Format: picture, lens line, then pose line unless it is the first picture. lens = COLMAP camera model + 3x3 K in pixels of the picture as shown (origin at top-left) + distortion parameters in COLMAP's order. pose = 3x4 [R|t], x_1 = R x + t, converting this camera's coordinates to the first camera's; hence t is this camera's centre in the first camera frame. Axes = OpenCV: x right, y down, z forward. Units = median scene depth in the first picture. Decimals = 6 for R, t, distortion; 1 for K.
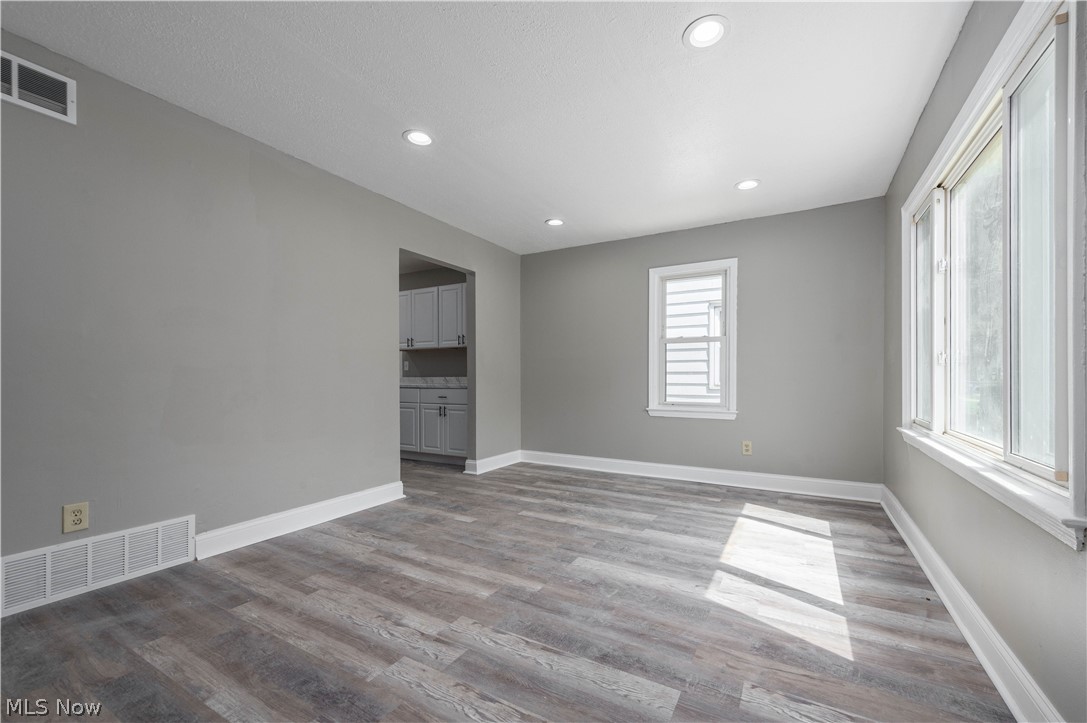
lens RADIAL K [[433.4, 0, 562.3], [0, 433.4, 371.4], [0, 0, 1]] dist [0.018367, -0.005198]
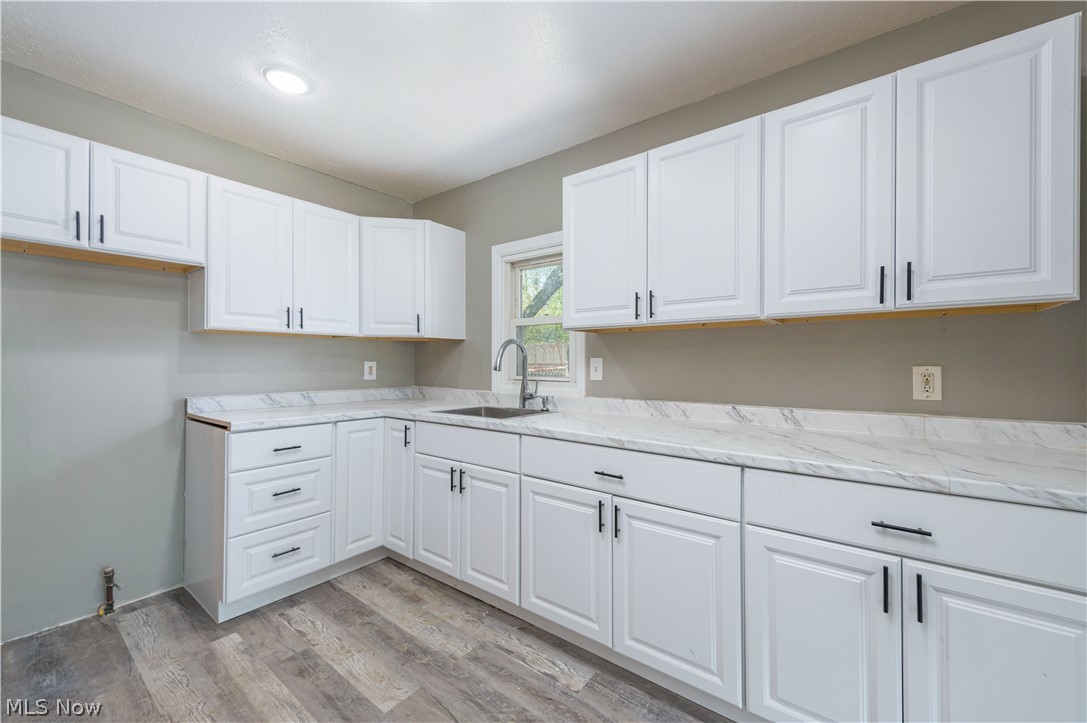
lens RADIAL K [[427.9, 0, 558.3], [0, 427.9, 359.7], [0, 0, 1]] dist [0.017035, -0.004793]
pose [[0.990584, 0.006283, -0.136765, -0.812357], [-0.006151, 0.999980, 0.001385, -0.051859], [0.136771, -0.000530, 0.990603, 1.454486]]
